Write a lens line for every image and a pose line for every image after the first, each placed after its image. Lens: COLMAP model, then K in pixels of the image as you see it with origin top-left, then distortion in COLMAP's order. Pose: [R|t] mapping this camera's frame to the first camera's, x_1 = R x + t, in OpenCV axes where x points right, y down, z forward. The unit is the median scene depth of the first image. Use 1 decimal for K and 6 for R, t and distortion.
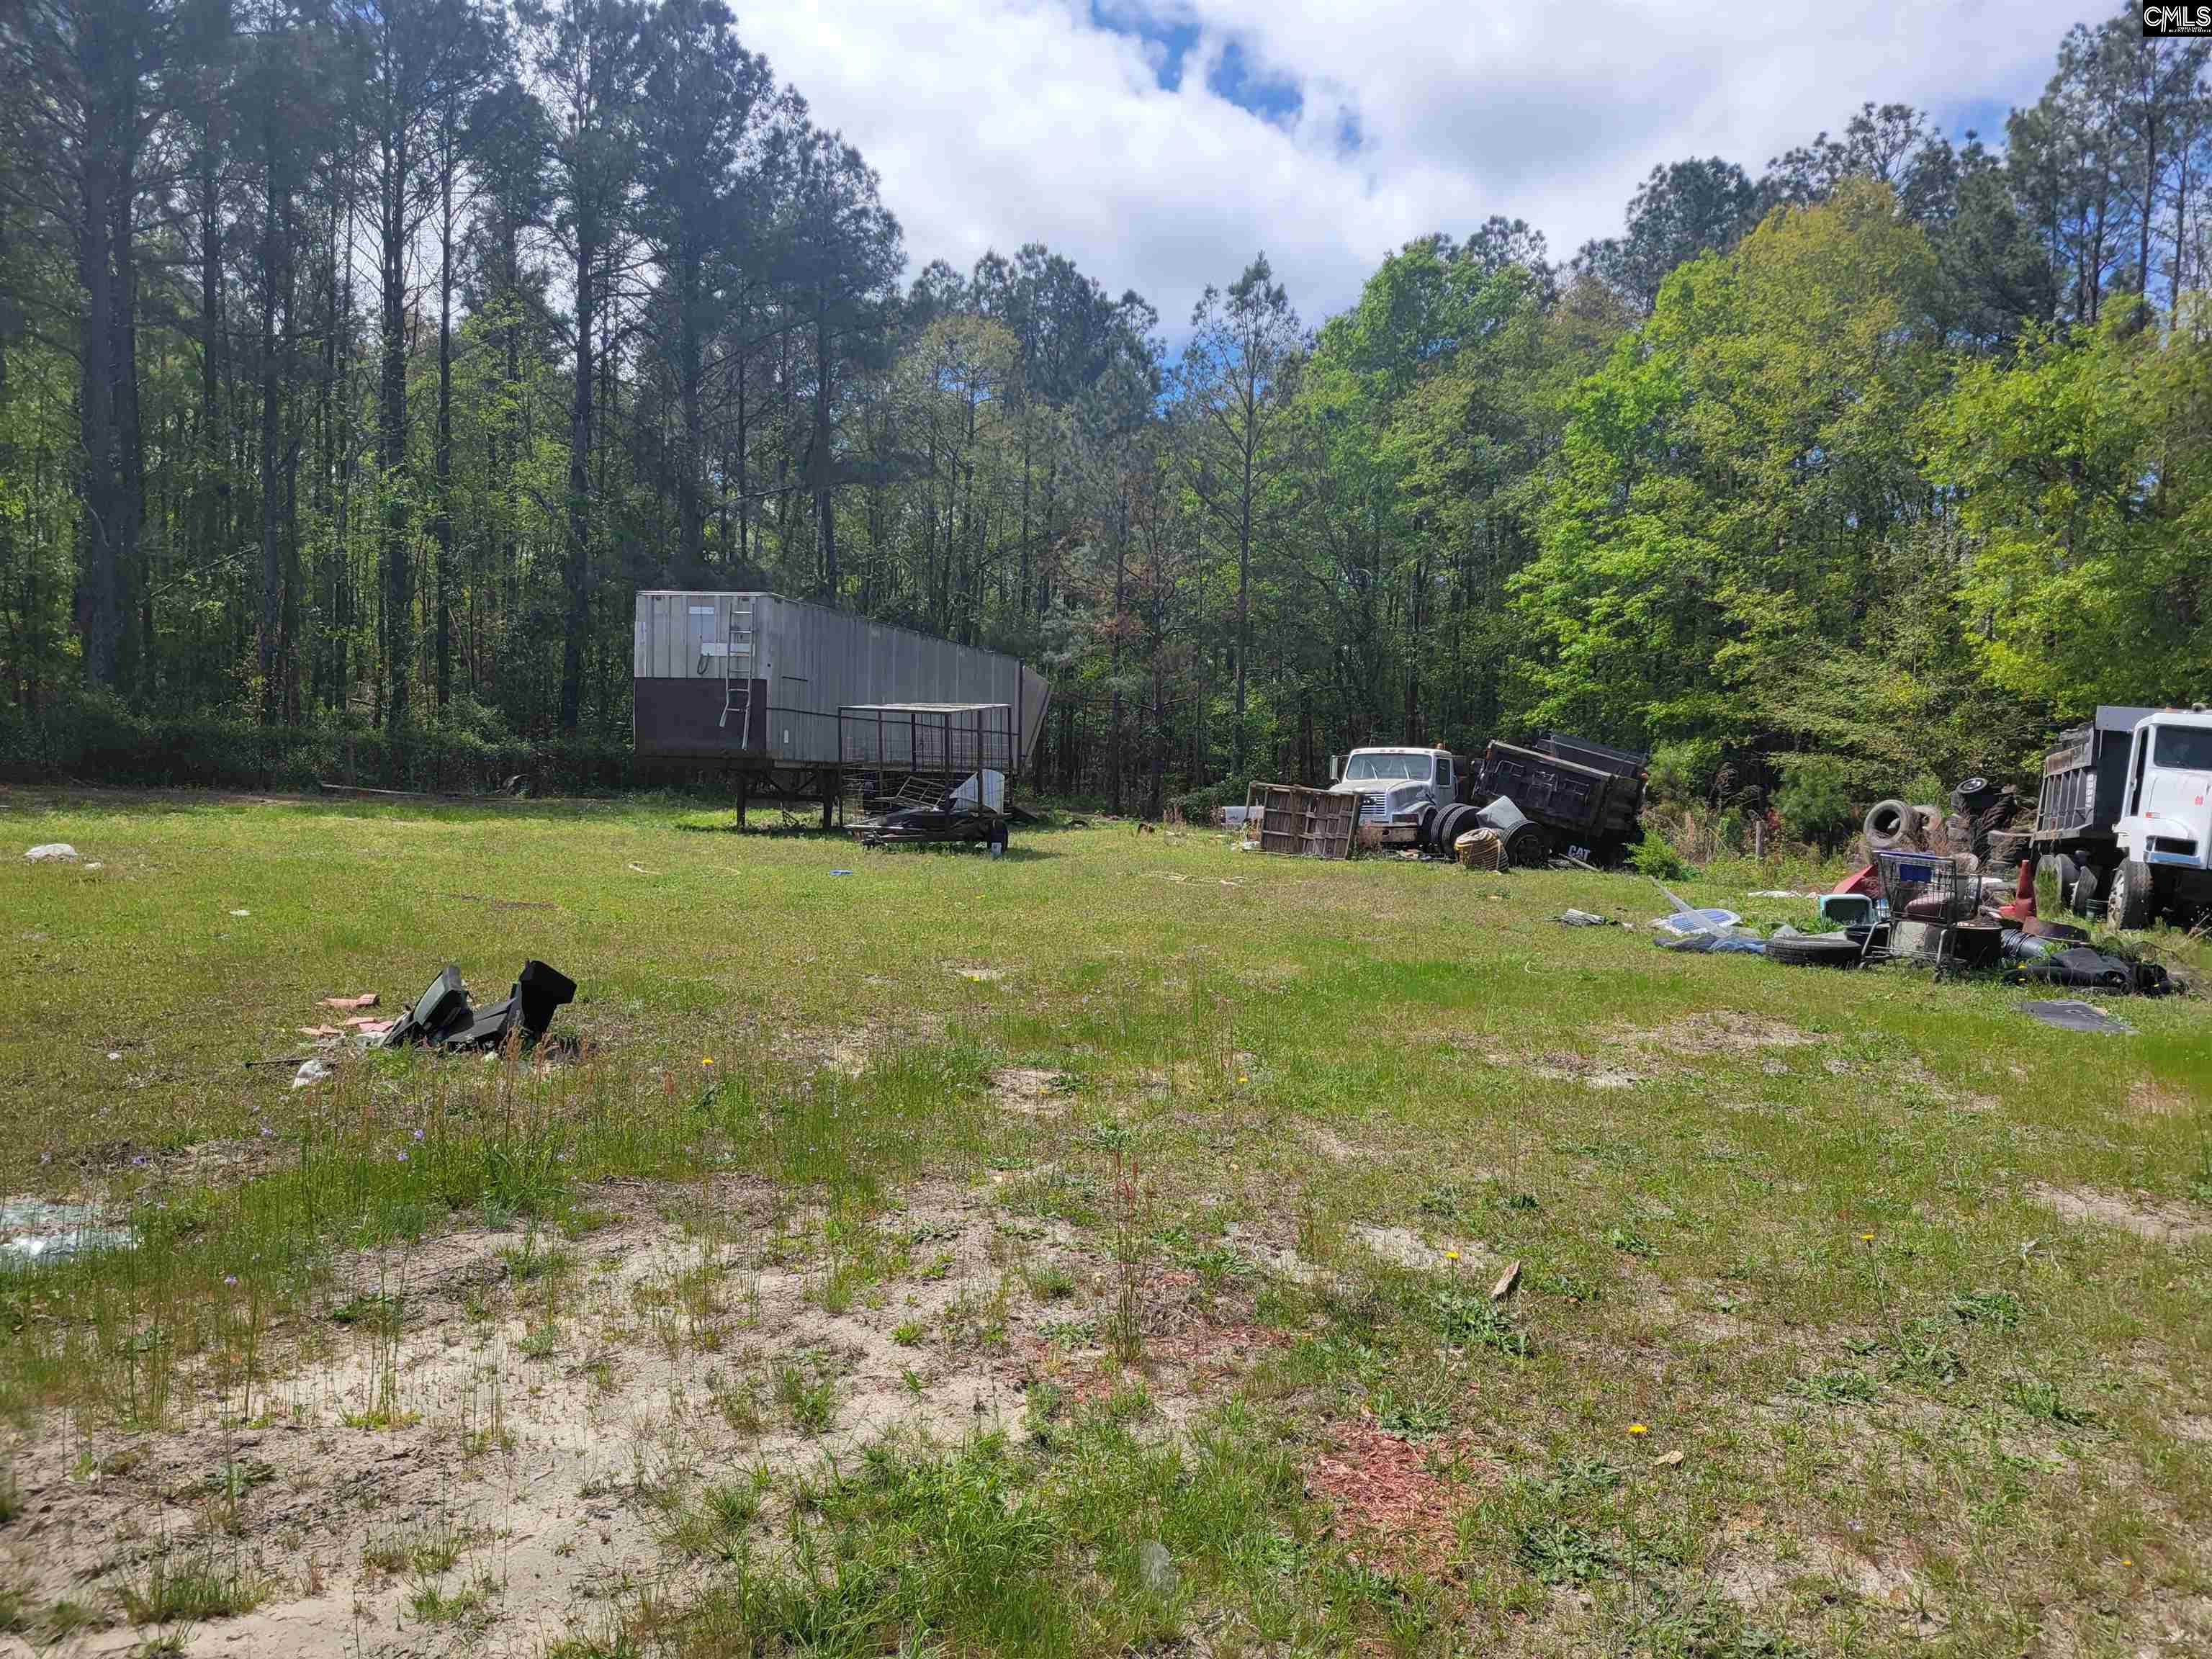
lens RADIAL K [[1717.2, 0, 1140.4], [0, 1717.2, 881.7], [0, 0, 1]] dist [0.001317, -0.003720]
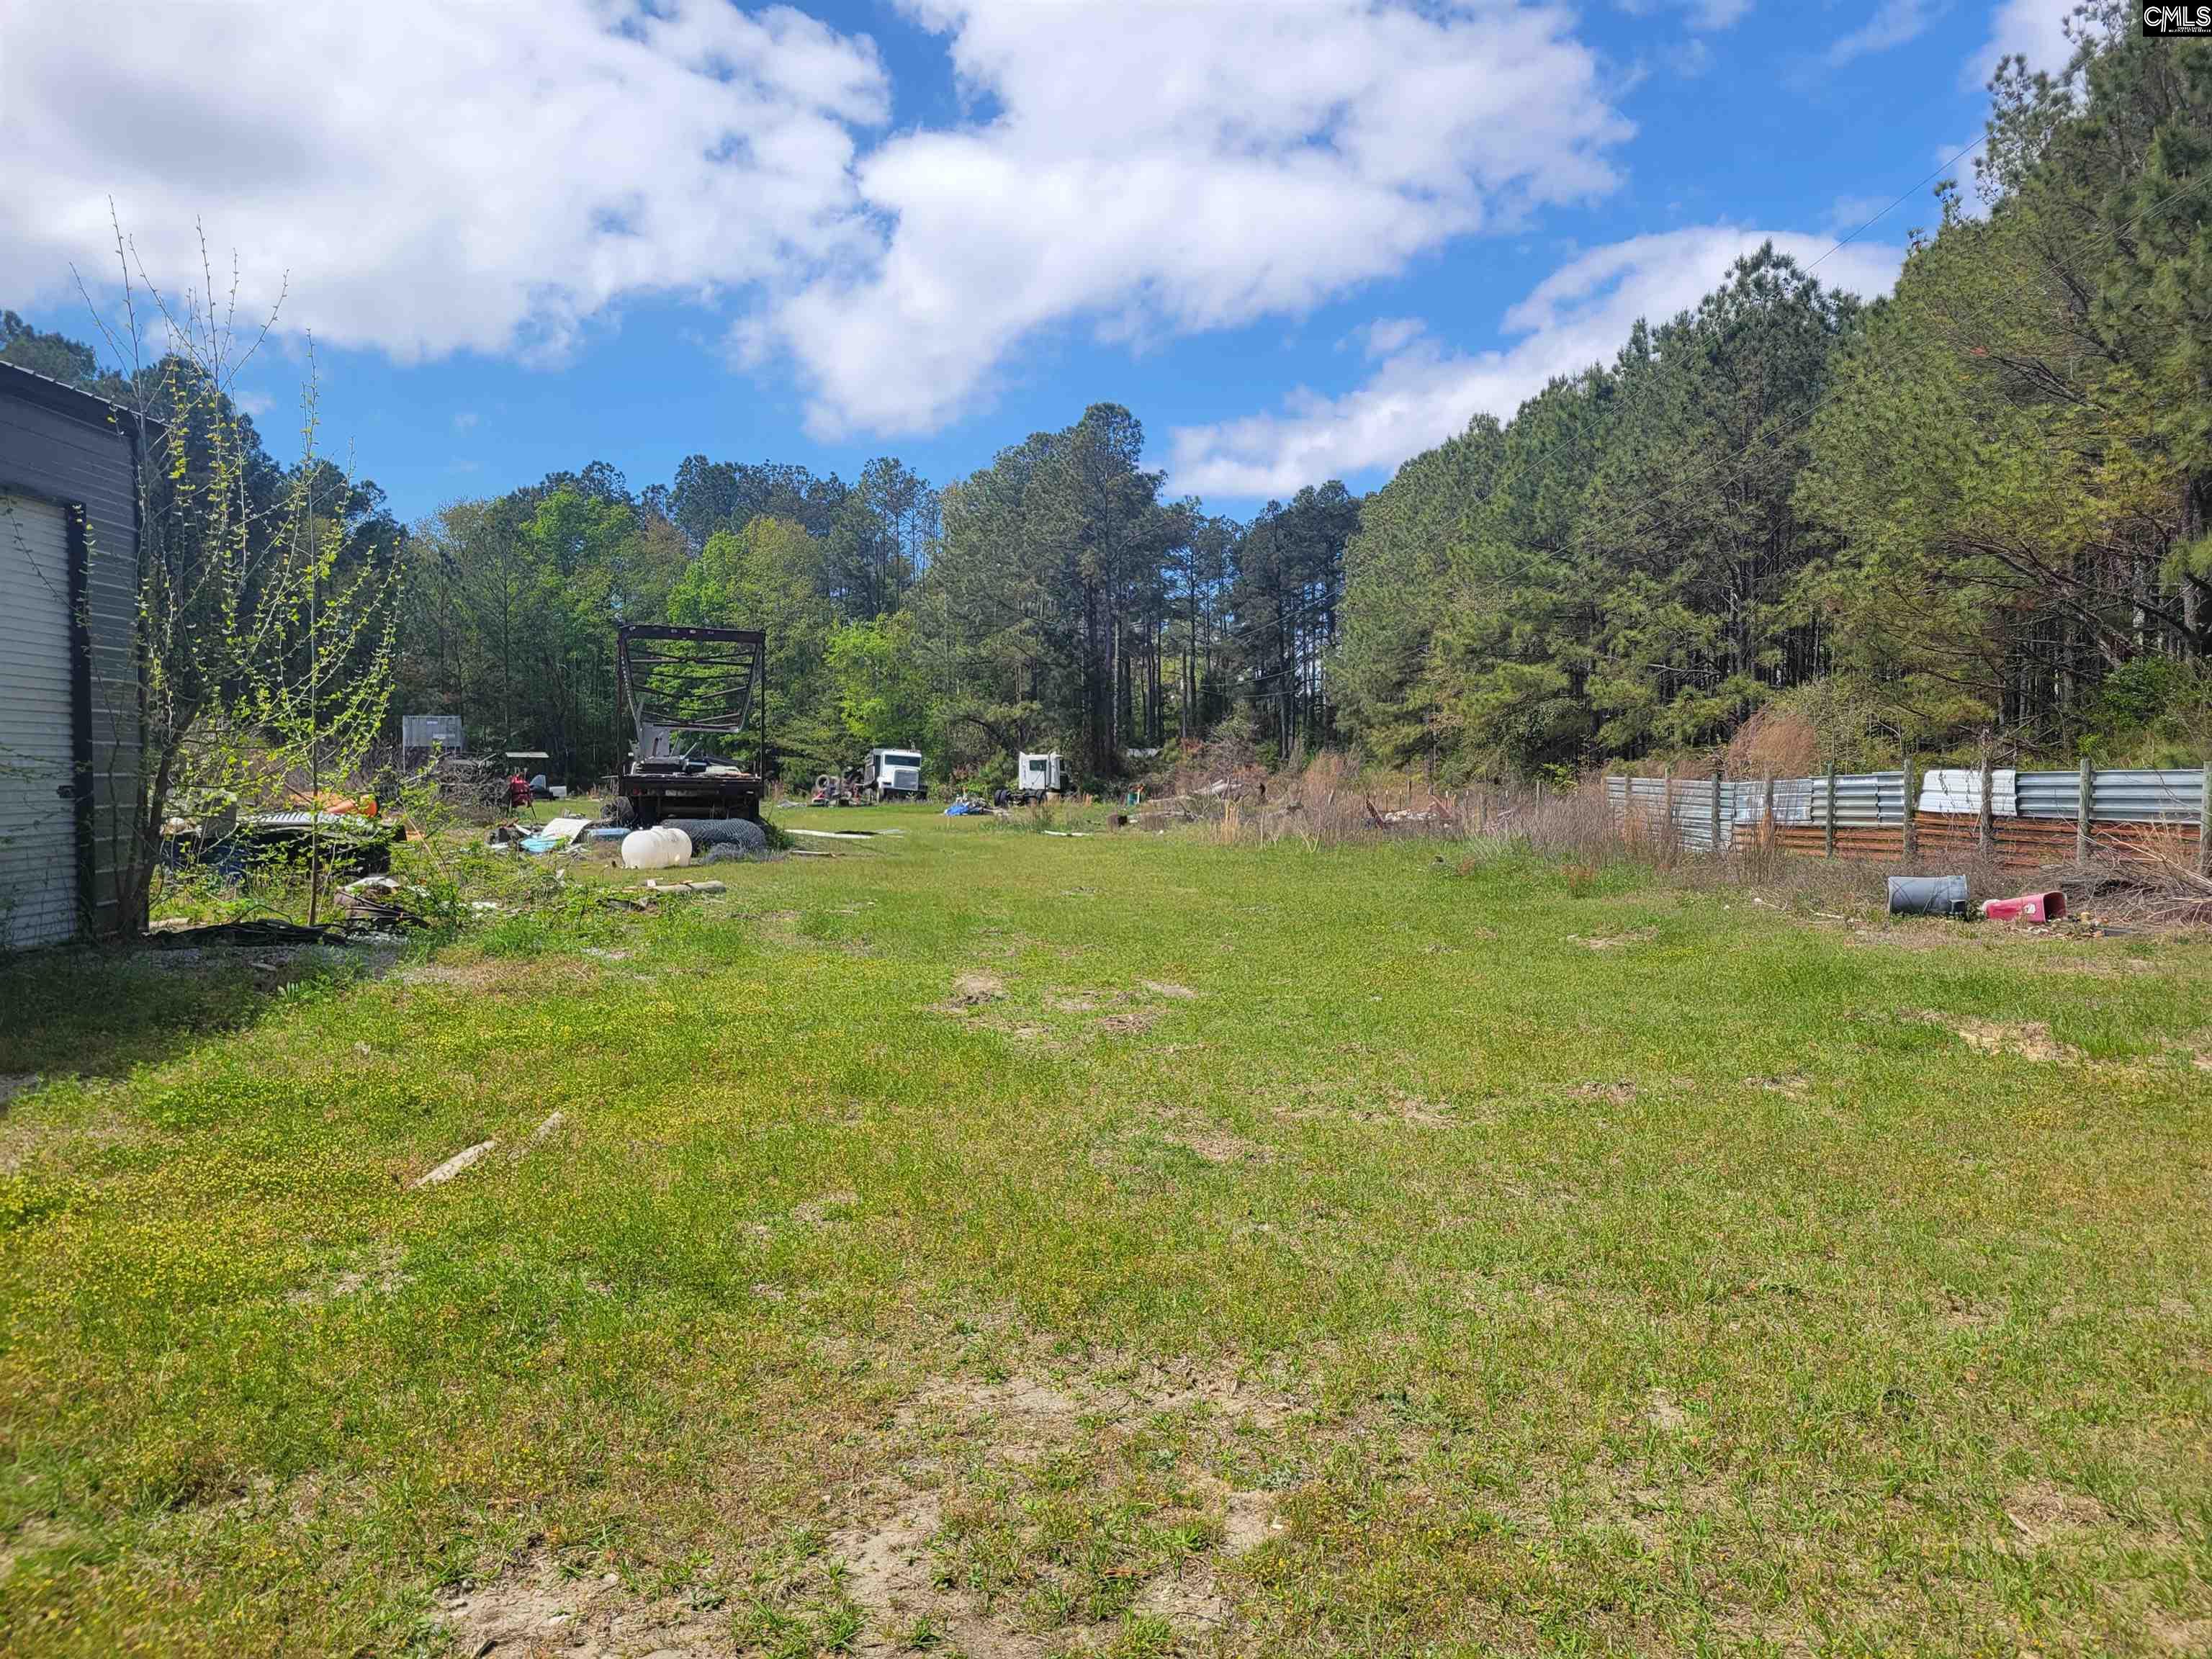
lens RADIAL K [[1717.2, 0, 1140.4], [0, 1717.2, 881.7], [0, 0, 1]] dist [0.001317, -0.003720]
pose [[0.824305, -0.070259, 0.561770, -0.707332], [0.063065, 0.997489, 0.032215, 0.068044], [-0.562623, 0.008873, 0.826666, -1.571671]]
